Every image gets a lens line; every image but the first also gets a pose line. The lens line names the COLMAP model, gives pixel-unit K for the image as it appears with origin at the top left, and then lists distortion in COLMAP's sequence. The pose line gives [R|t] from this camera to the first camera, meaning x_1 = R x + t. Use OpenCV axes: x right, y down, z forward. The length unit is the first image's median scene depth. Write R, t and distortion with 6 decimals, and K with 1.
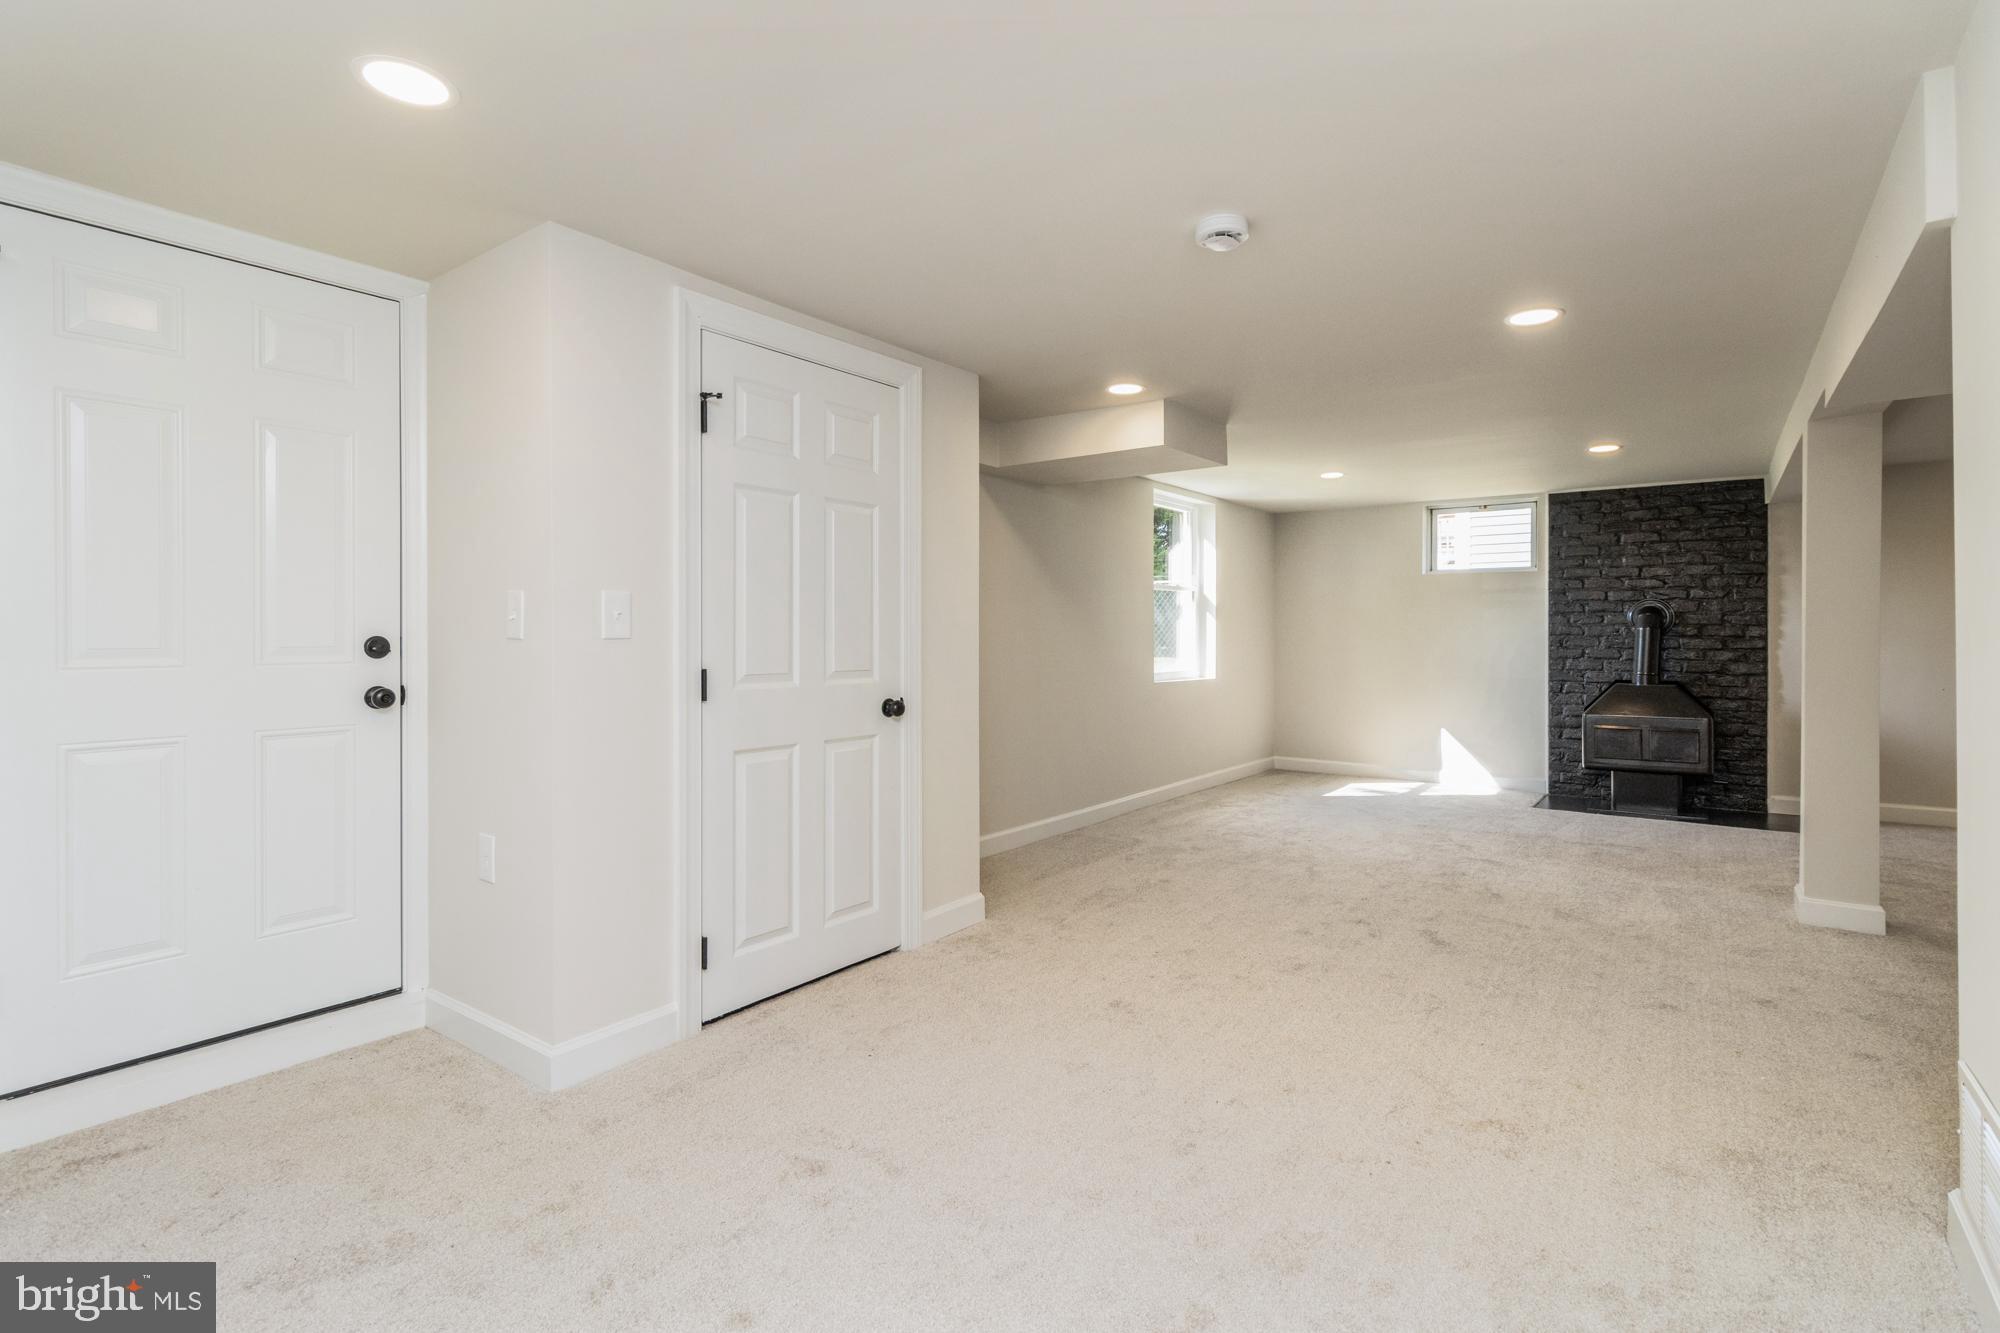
lens RADIAL K [[919.6, 0, 1002.9], [0, 919.6, 651.9], [0, 0, 1]] dist [0.000334, -0.000007]
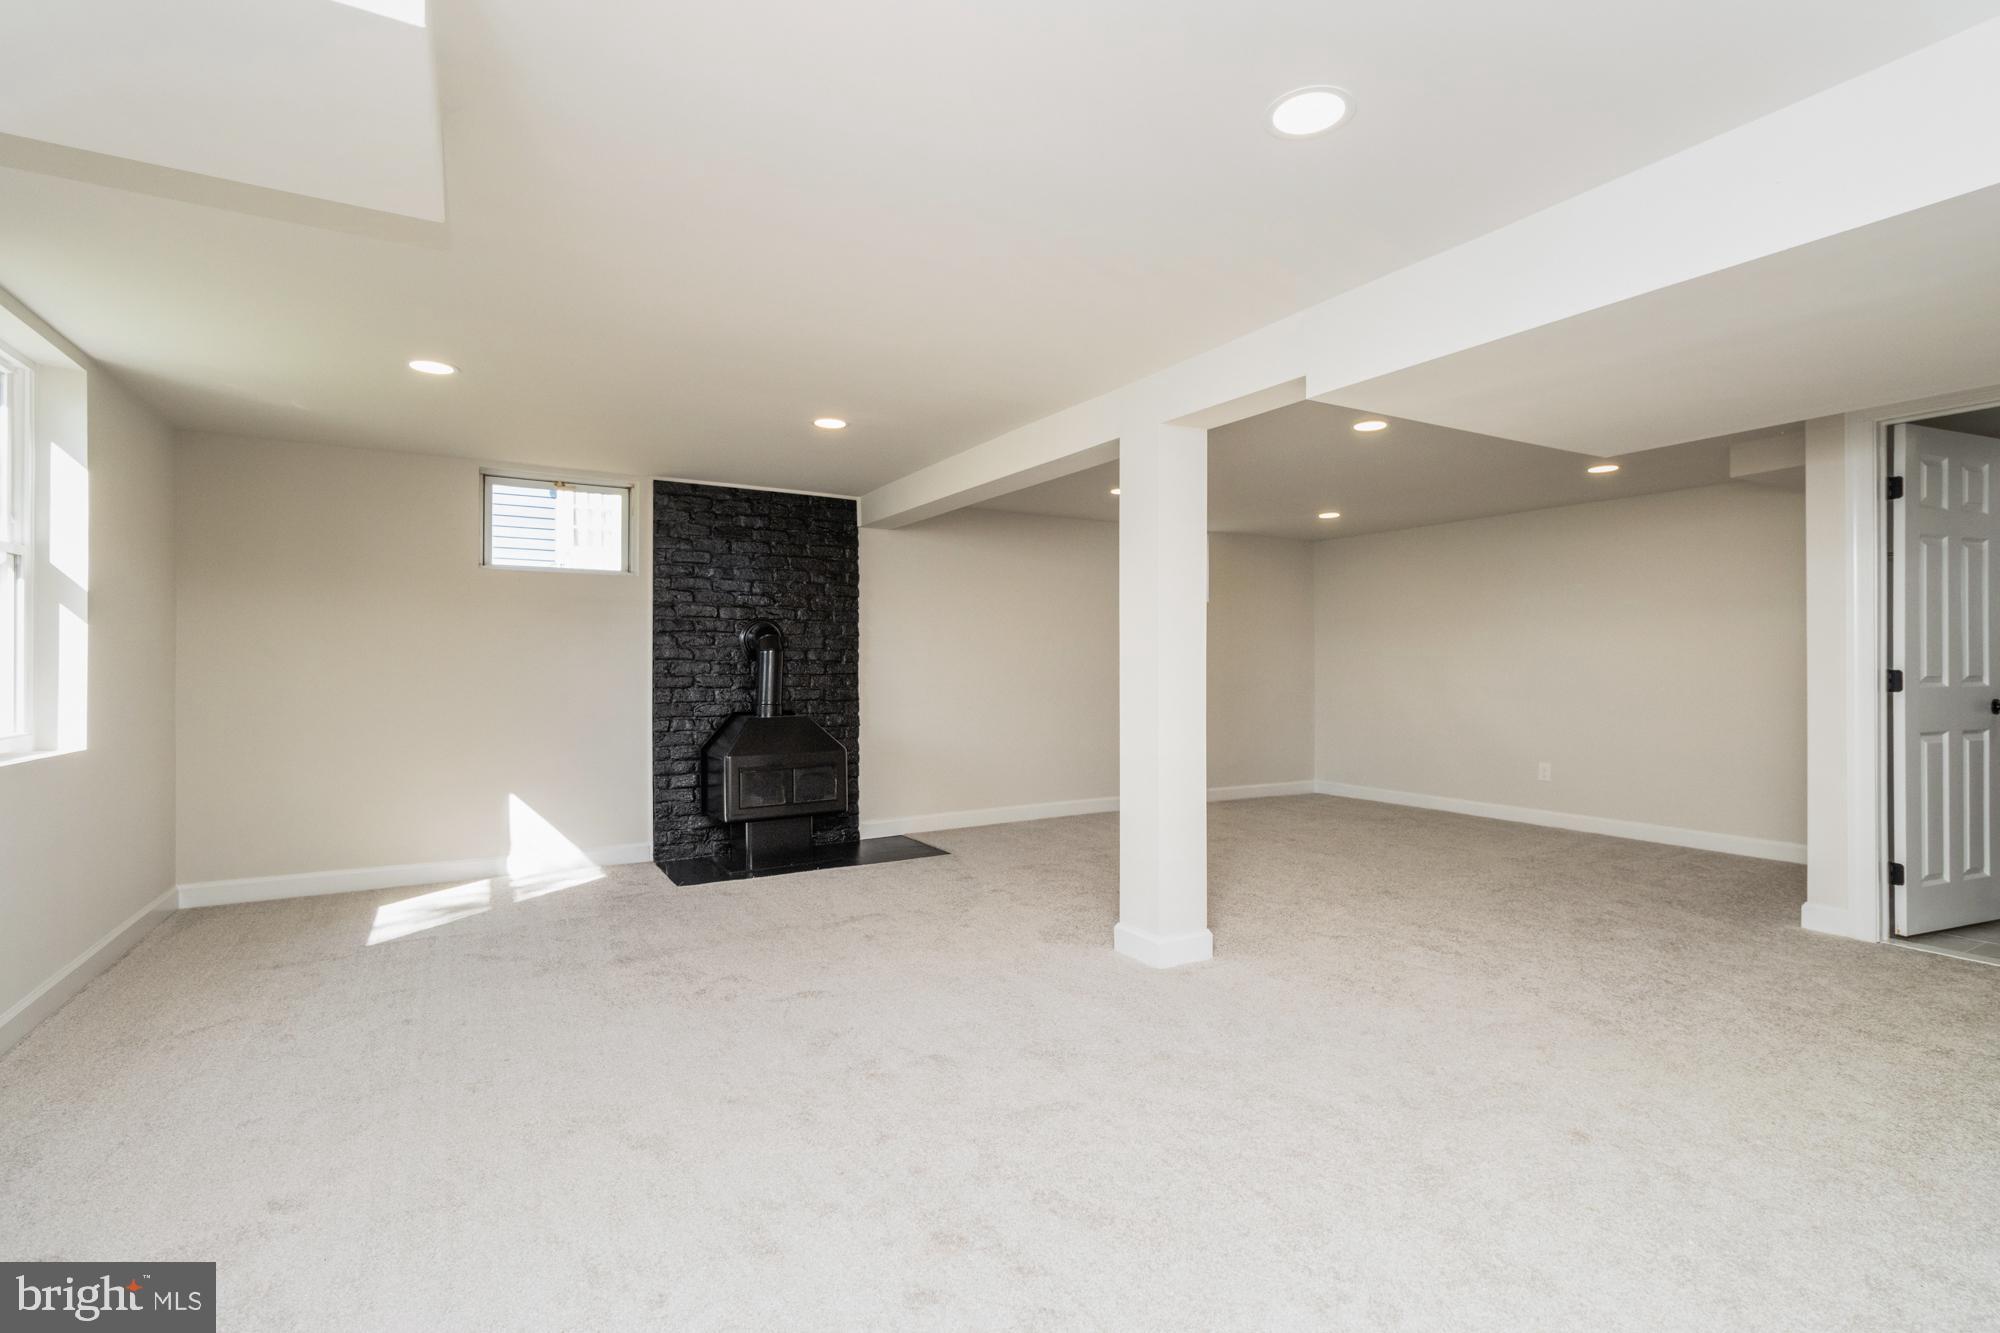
lens RADIAL K [[919.6, 0, 1004.9], [0, 919.6, 653.5], [0, 0, 1]] dist [0.000334, -0.000007]
pose [[0.373227, 0.011530, 0.927668, -0.023841], [0.020206, 0.999585, -0.020553, -0.001419], [-0.927520, 0.026415, 0.372839, 0.438478]]
